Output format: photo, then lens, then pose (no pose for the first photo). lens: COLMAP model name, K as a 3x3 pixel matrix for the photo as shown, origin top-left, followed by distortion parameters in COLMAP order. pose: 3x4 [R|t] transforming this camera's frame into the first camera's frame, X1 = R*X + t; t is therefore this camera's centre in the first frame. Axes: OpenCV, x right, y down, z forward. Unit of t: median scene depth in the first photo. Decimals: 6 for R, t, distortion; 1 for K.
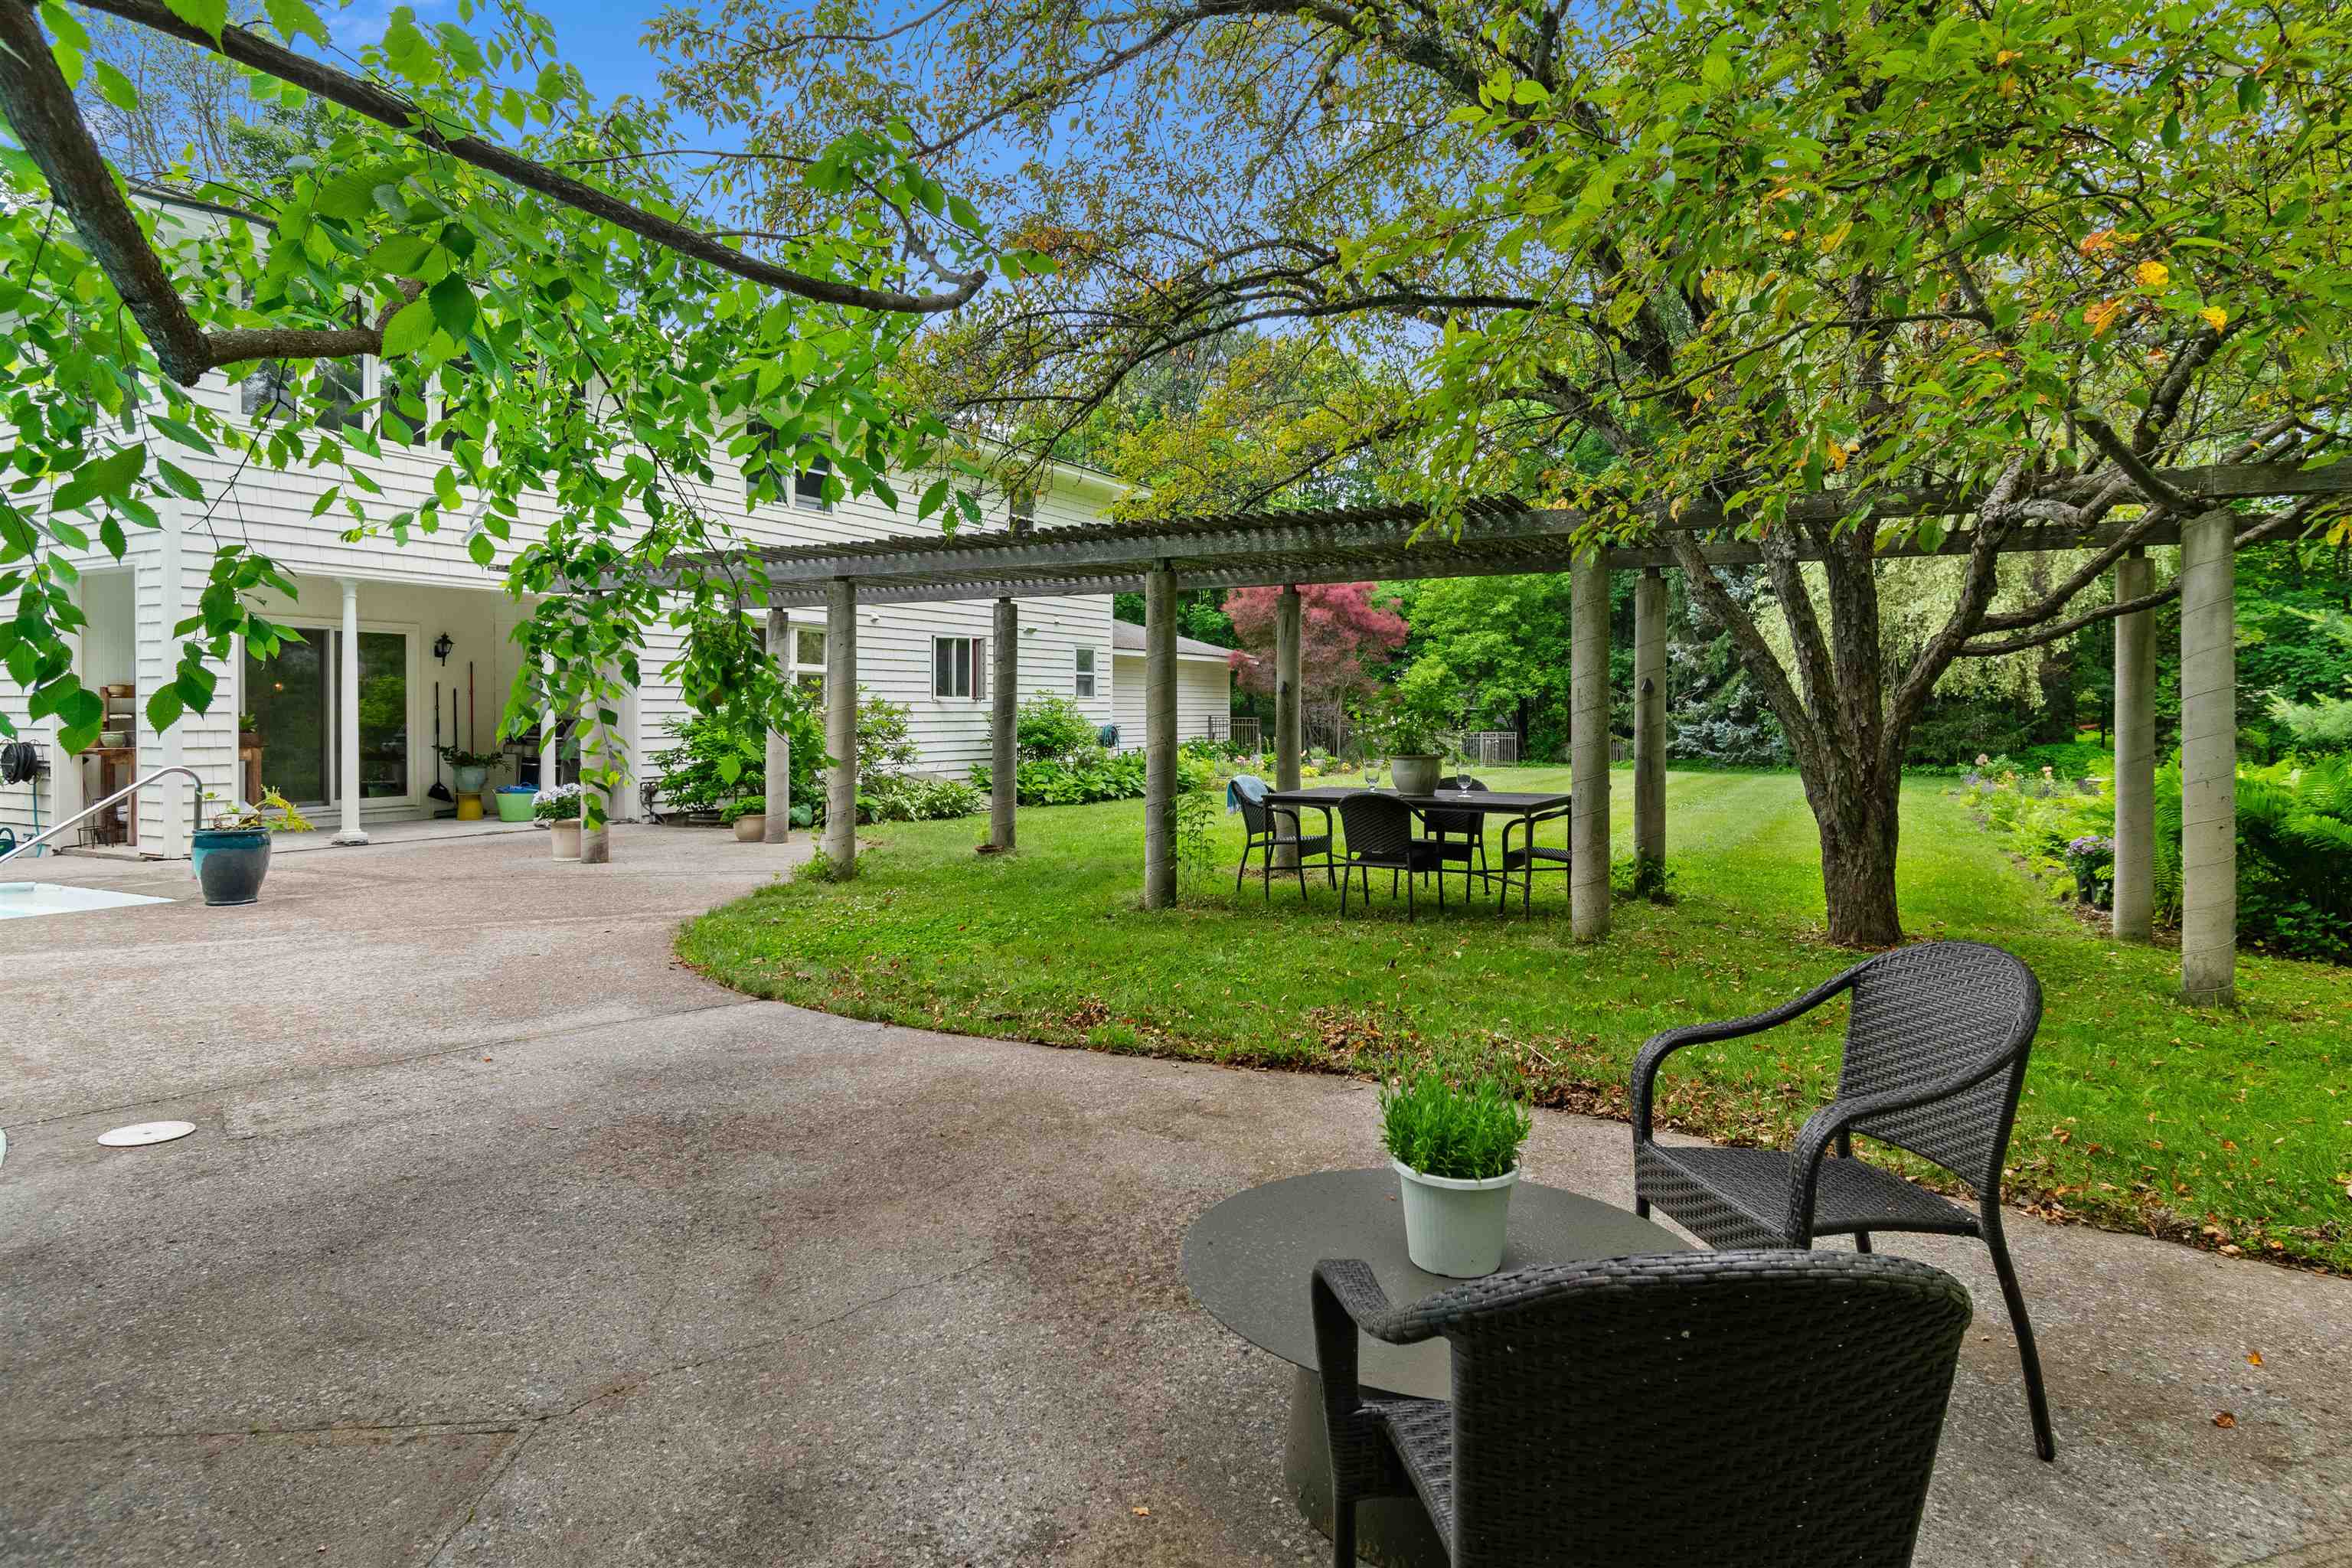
lens RADIAL K [[1309.6, 0, 1207.5], [0, 1309.6, 717.4], [0, 0, 1]] dist [0.003621, -0.006497]
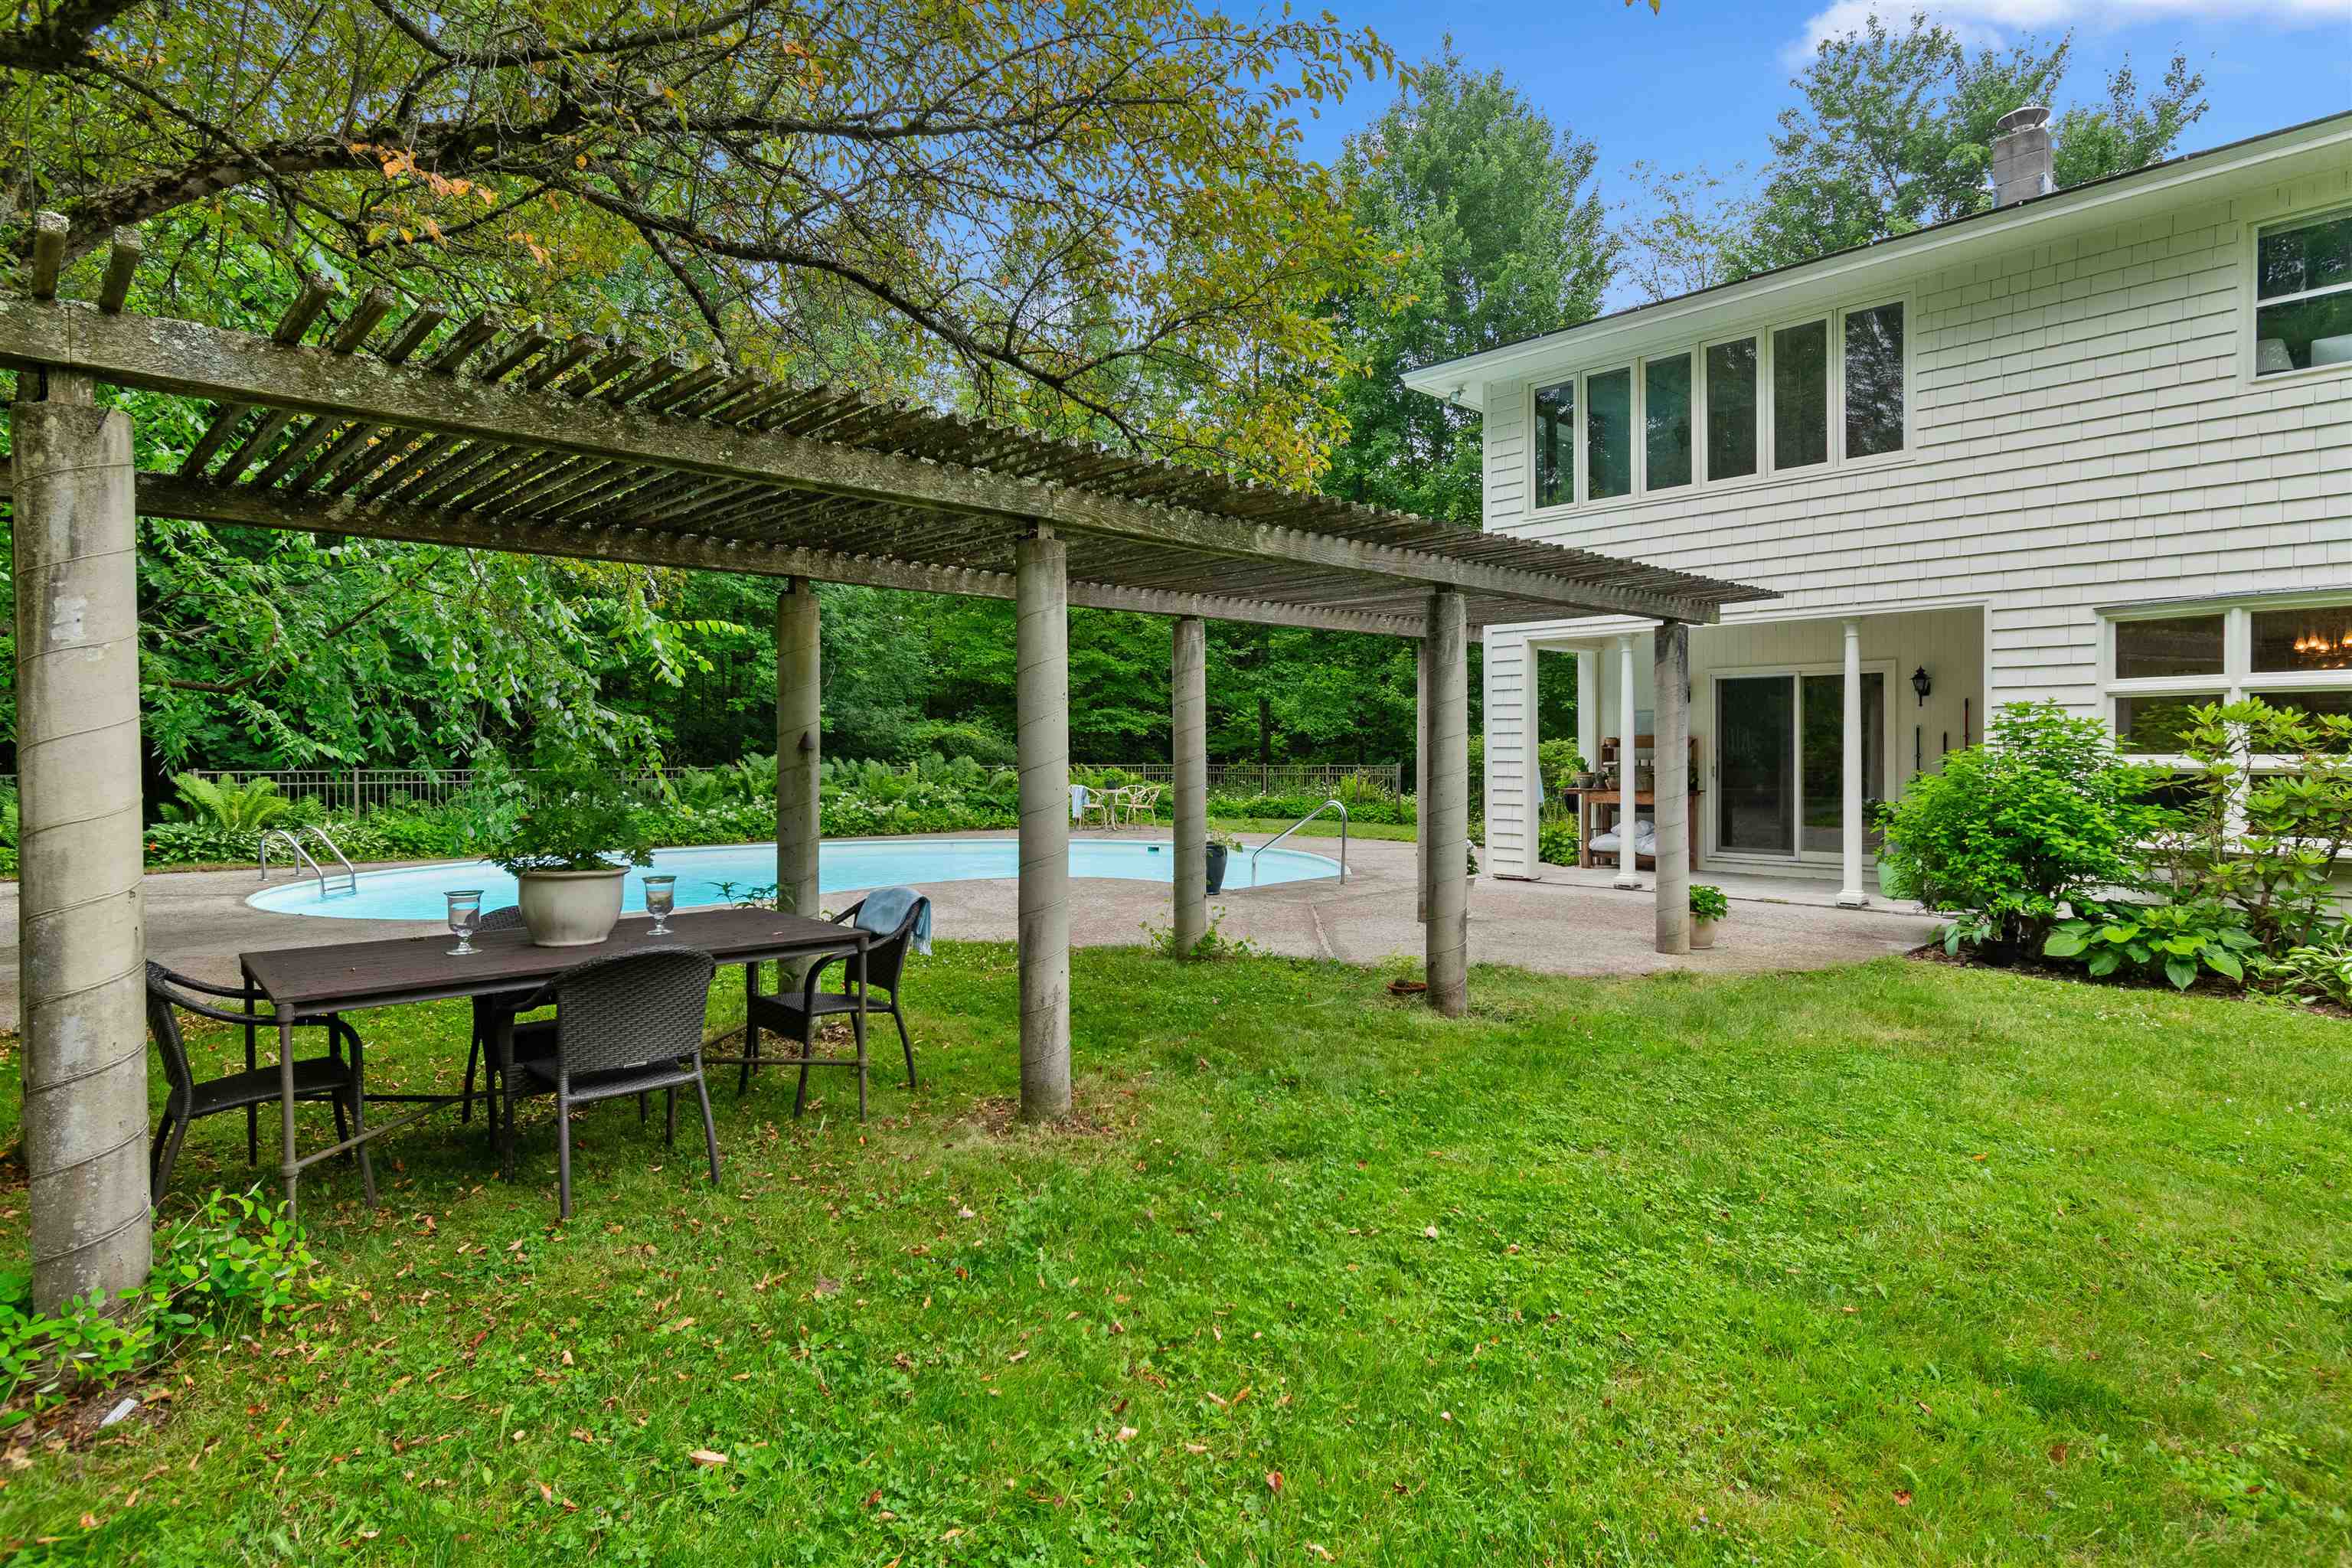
lens RADIAL K [[1238.0, 0, 1195.2], [0, 1238.0, 769.7], [0, 0, 1]] dist [0.005460, -0.003011]
pose [[-0.323111, 0.018058, -0.946189, 0.244557], [0.001001, 0.999824, 0.018740, -0.010326], [0.946361, 0.005108, -0.323072, 0.621605]]
